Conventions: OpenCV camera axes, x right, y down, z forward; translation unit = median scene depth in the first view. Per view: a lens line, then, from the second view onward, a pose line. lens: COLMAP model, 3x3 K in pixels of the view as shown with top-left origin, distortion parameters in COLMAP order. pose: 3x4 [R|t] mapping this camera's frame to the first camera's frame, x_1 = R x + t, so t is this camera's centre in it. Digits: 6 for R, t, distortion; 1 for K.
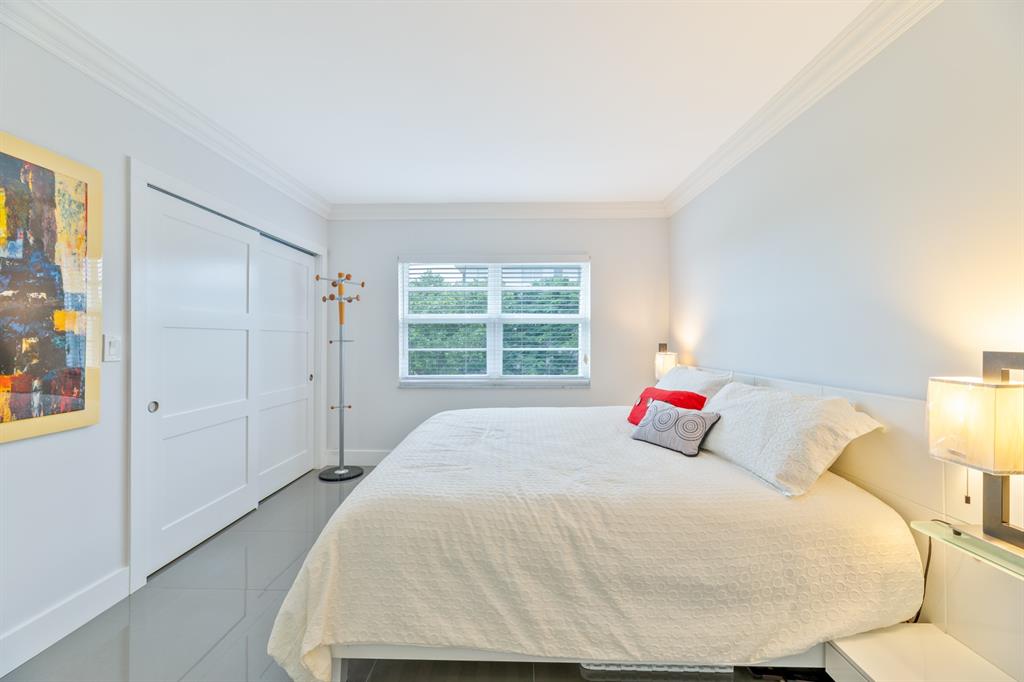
lens RADIAL K [[403.9, 0, 512.0], [0, 403.9, 341.0], [0, 0, 1]] dist [0.001483, -0.000219]
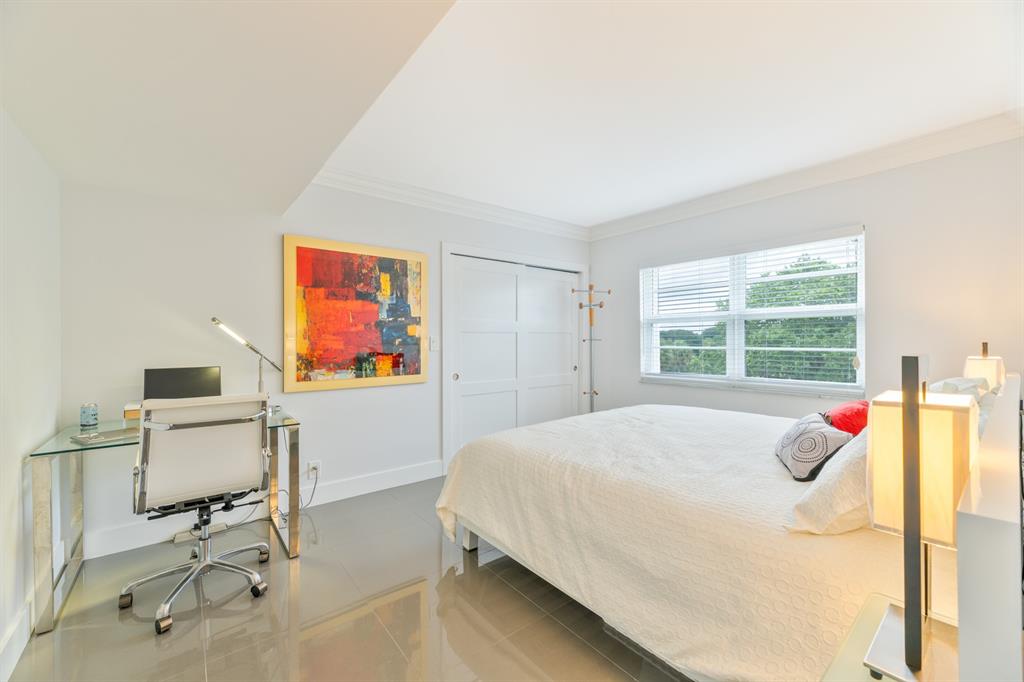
lens RADIAL K [[403.9, 0, 512.0], [0, 403.9, 341.0], [0, 0, 1]] dist [0.001483, -0.000219]
pose [[0.649176, 0.000357, -0.760638, 0.749344], [0.002499, 0.999993, 0.002603, 0.000328], [0.760634, -0.003591, 0.649171, 0.036308]]
